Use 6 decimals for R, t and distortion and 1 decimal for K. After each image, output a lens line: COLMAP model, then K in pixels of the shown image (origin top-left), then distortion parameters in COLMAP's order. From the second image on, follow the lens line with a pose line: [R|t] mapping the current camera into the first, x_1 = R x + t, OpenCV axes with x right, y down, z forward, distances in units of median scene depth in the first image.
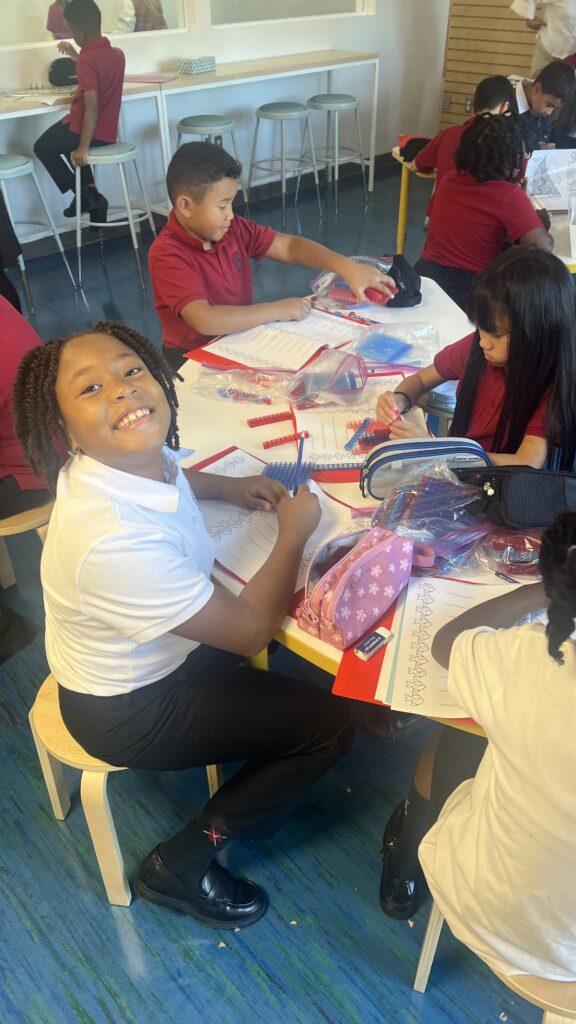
lens RADIAL K [[770.0, 0, 288.0], [0, 770.0, 512.0], [0, 0, 1]] dist [0.000939, -0.004383]
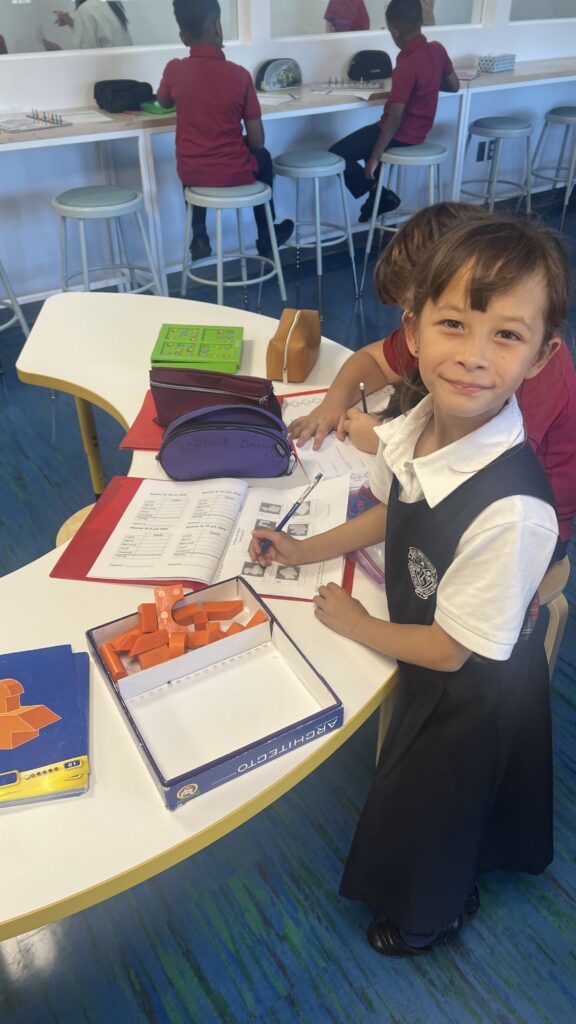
lens RADIAL K [[770.0, 0, 288.0], [0, 770.0, 512.0], [0, 0, 1]] dist [0.000939, -0.004383]
pose [[0.990025, 0.090496, -0.107987, -0.223902], [-0.090988, 0.995852, 0.000374, -0.022097], [0.107573, 0.009456, 0.994152, 0.061336]]
